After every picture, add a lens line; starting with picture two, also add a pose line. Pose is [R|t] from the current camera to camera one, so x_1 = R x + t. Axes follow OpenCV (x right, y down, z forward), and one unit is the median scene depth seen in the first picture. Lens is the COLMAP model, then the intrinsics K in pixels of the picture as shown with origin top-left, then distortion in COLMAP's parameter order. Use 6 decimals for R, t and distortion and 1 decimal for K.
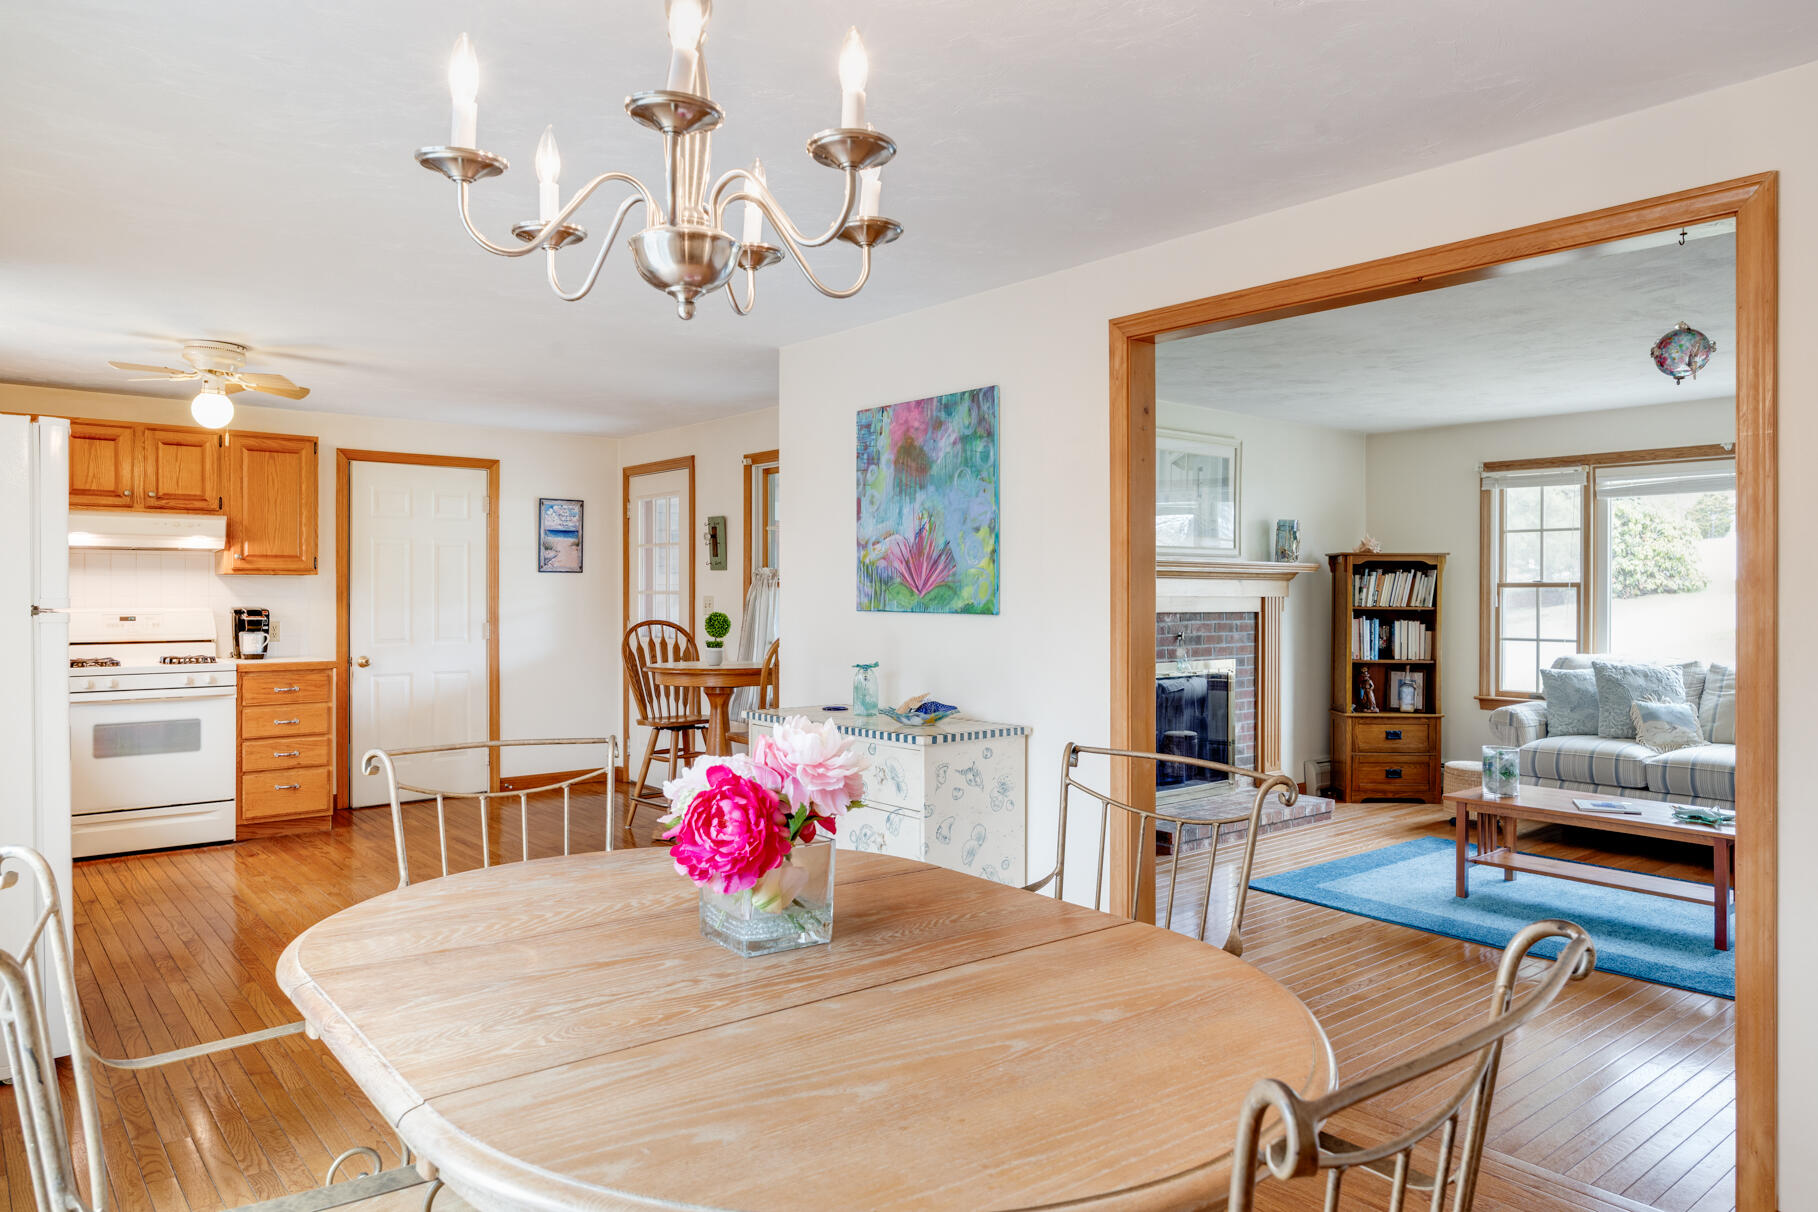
lens RADIAL K [[1188.3, 0, 904.4], [0, 1188.3, 597.3], [0, 0, 1]] dist [-0.006760, -0.000340]
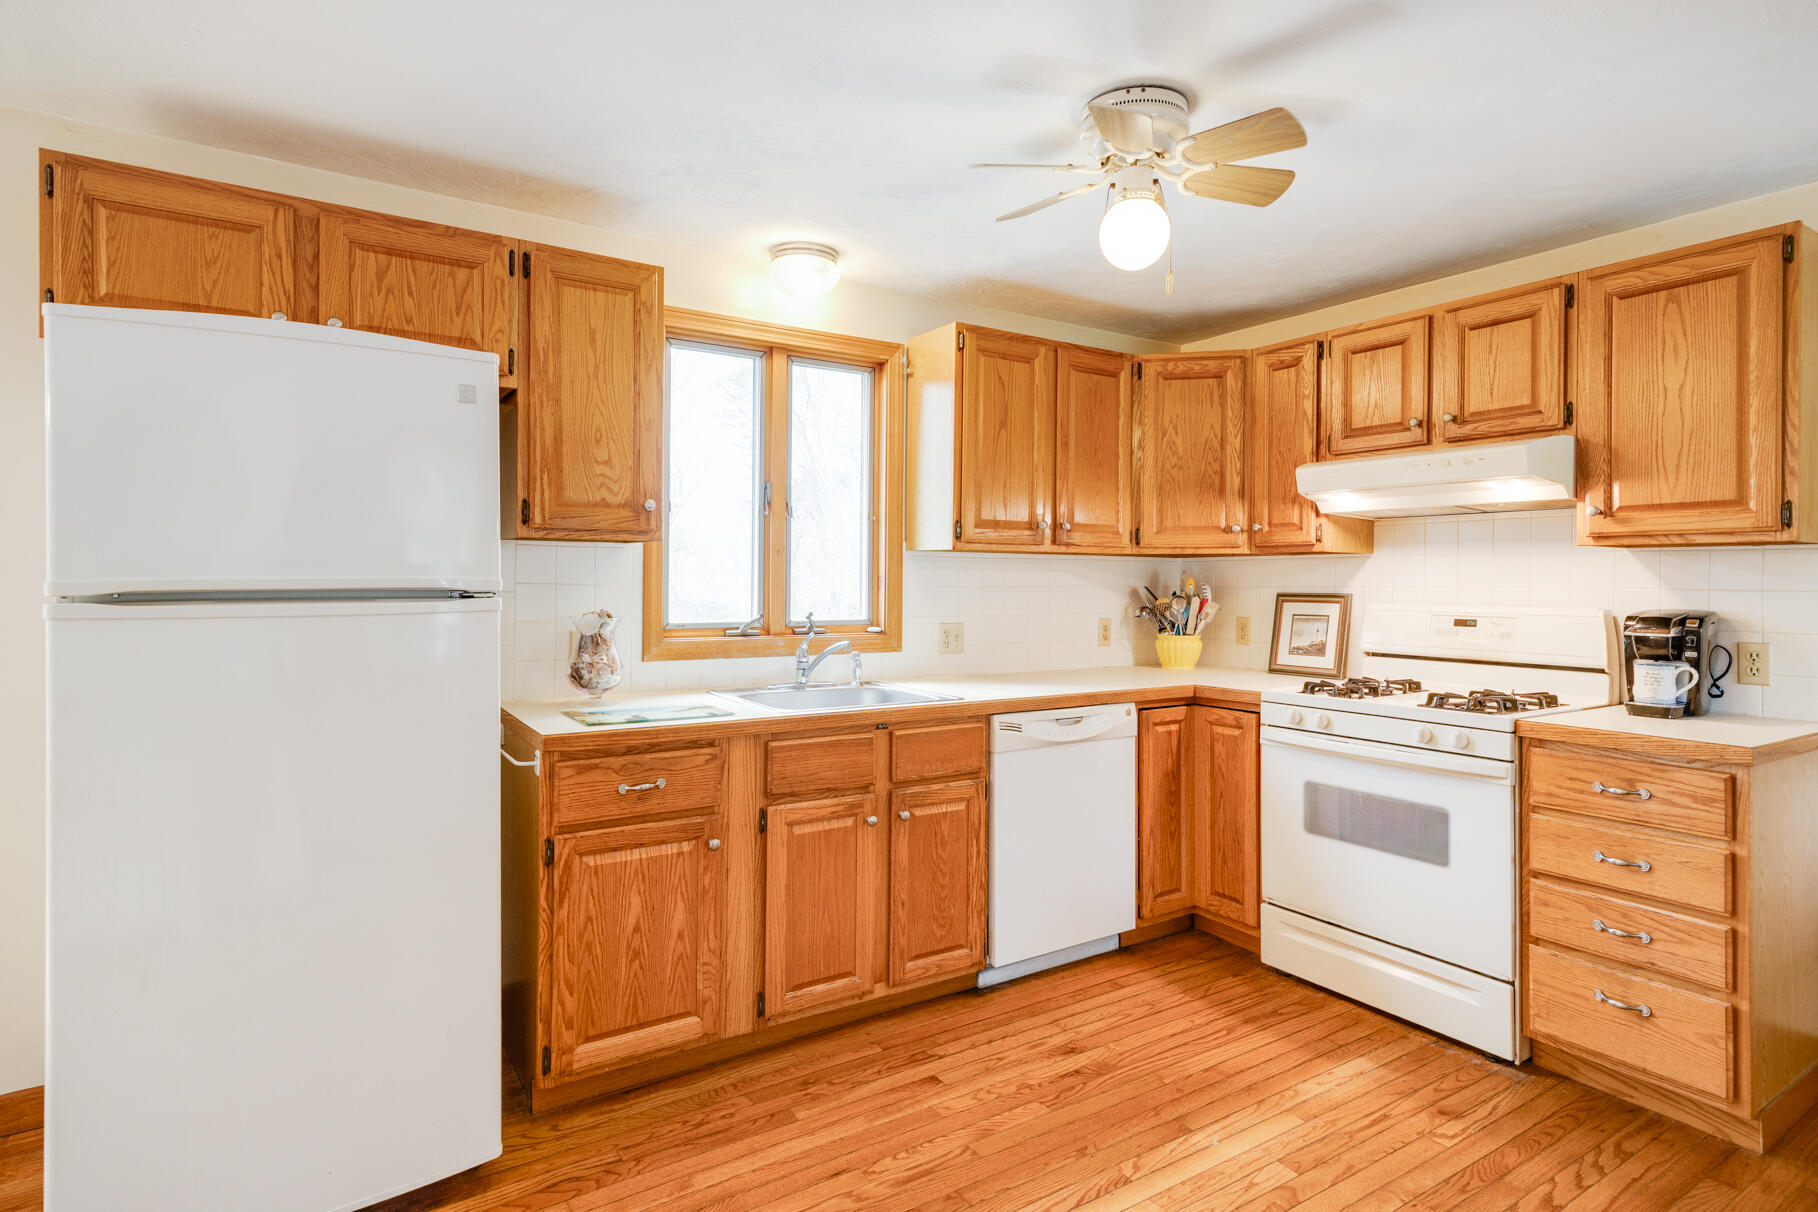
lens RADIAL K [[956.4, 0, 907.1], [0, 956.4, 577.9], [0, 0, 1]] dist [0.011685, 0.000082]
pose [[-0.107226, -0.004474, -0.994225, -0.115019], [-0.009579, 0.999948, -0.003467, -0.001226], [0.994189, 0.009152, -0.107263, 0.743802]]
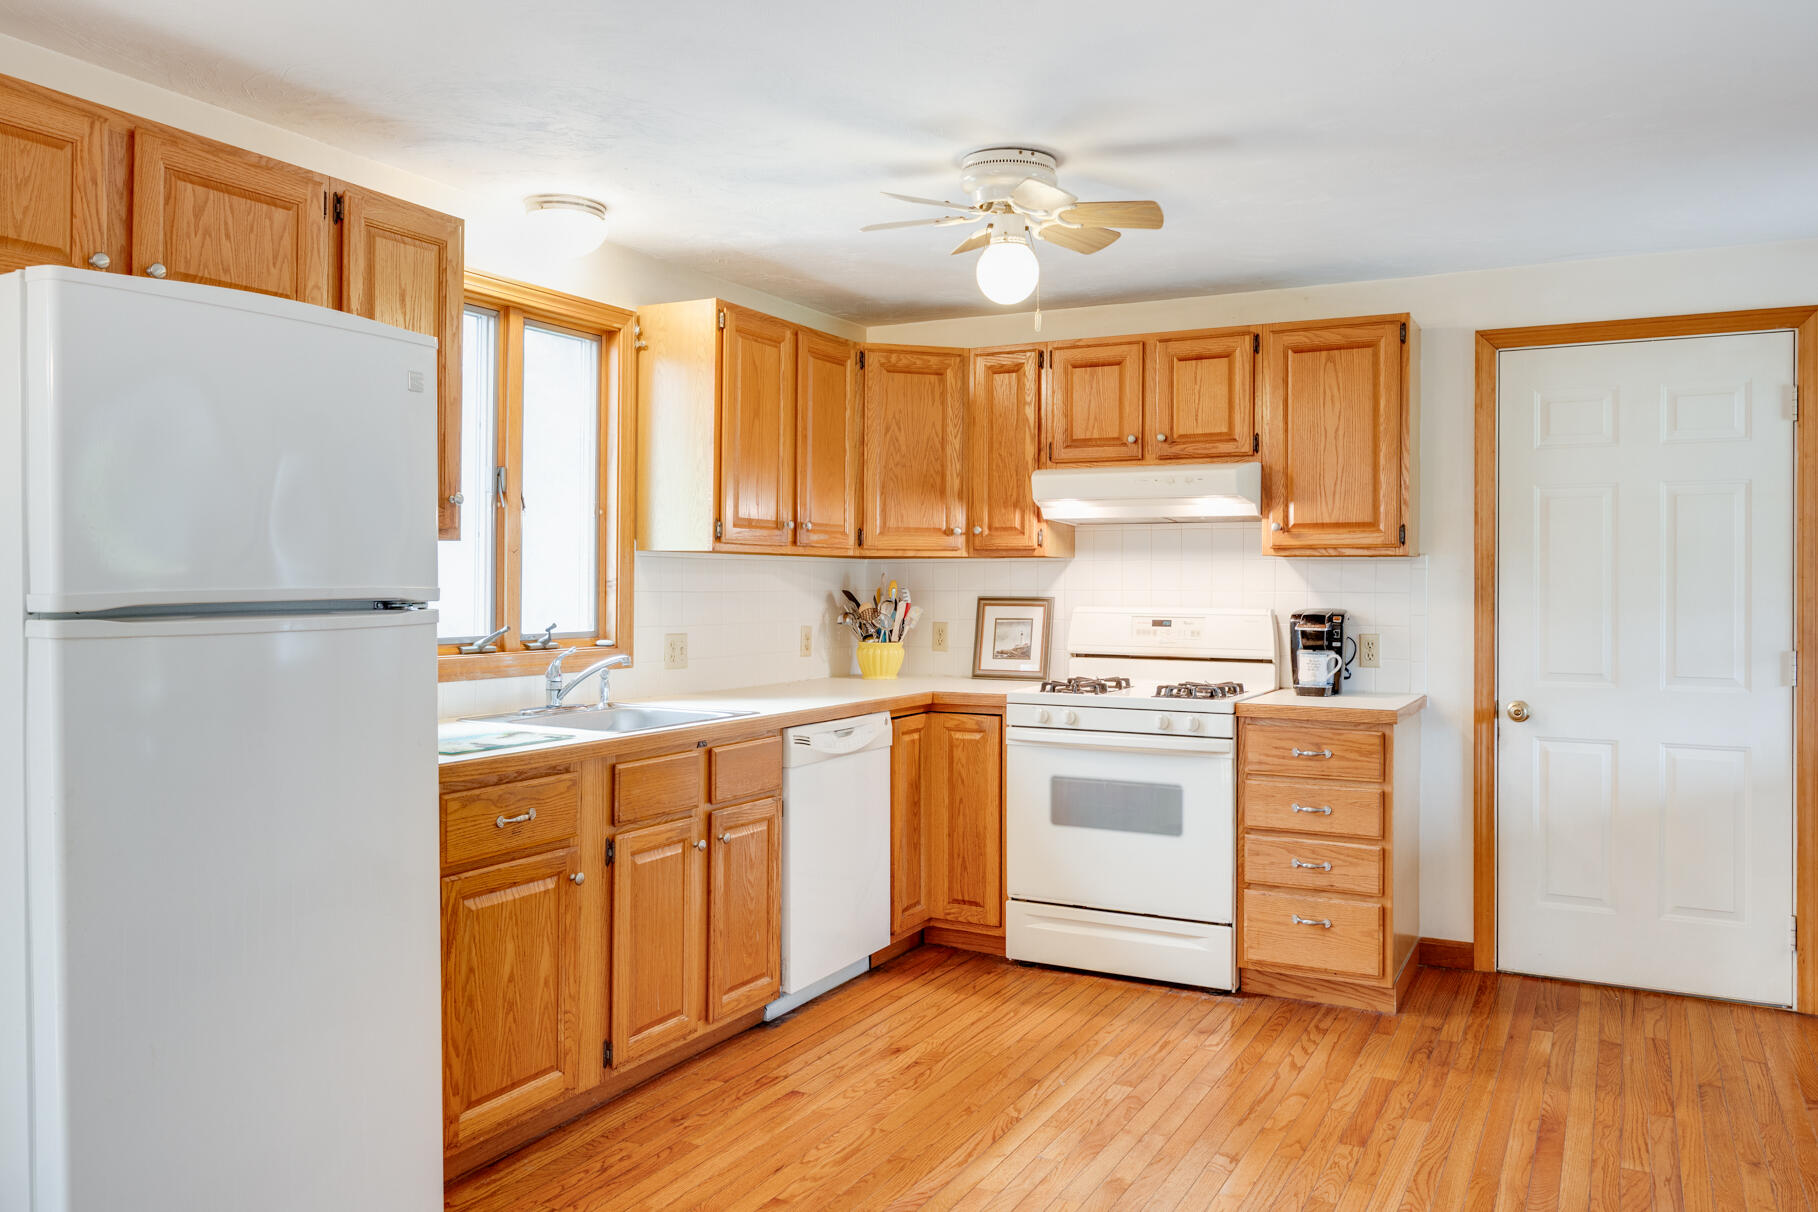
lens RADIAL K [[1356.3, 0, 912.2], [0, 1356.3, 579.5], [0, 0, 1]] dist [-0.004743, -0.000306]
pose [[0.392049, -0.001278, -0.919943, 0.011094], [-0.007651, 0.999960, -0.004650, -0.002413], [0.919912, 0.008862, 0.392024, 0.546356]]
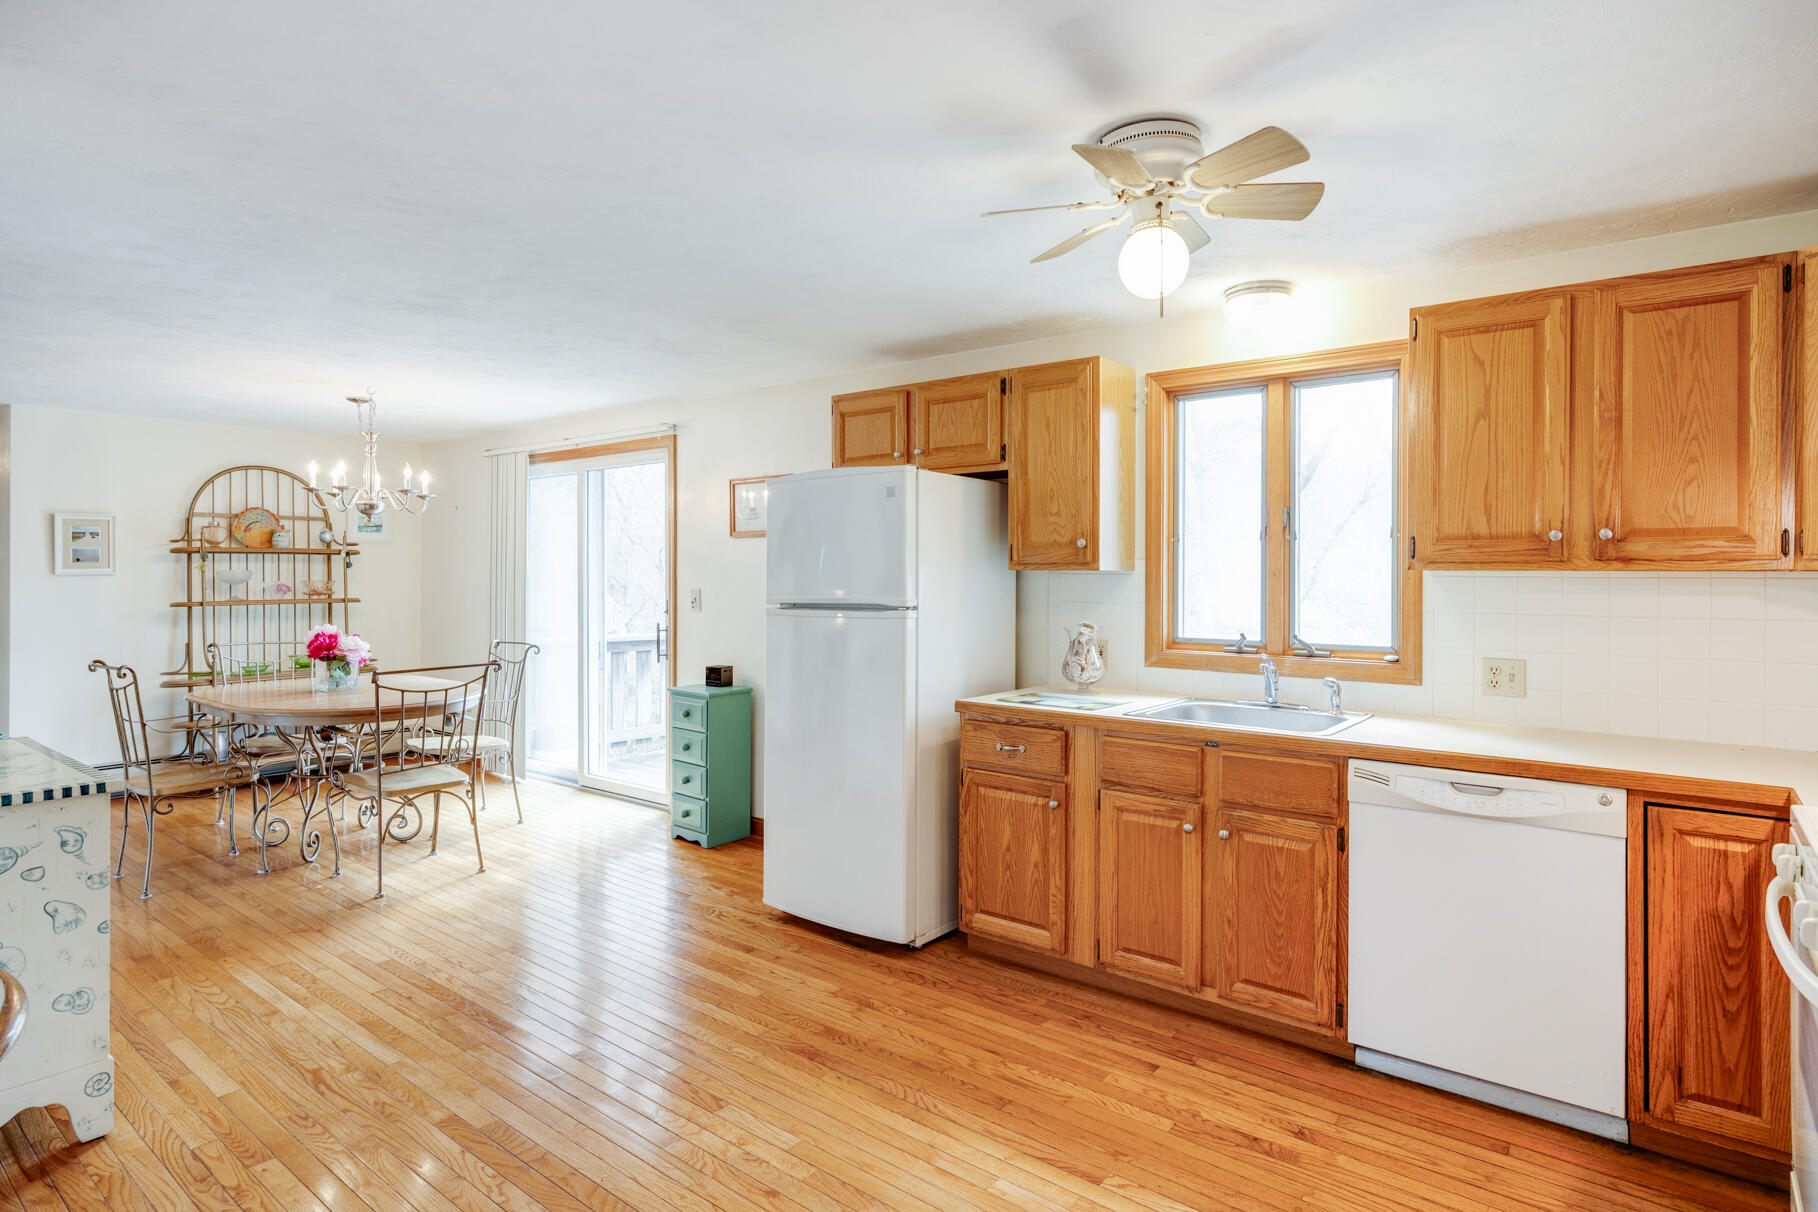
lens RADIAL K [[971.1, 0, 907.2], [0, 971.1, 572.5], [0, 0, 1]] dist [-0.003124, -0.000626]
pose [[-0.976785, -0.008105, -0.214068, -0.302358], [-0.008020, 0.999967, -0.001269, -0.015048], [0.214071, 0.000477, -0.976818, 1.102245]]
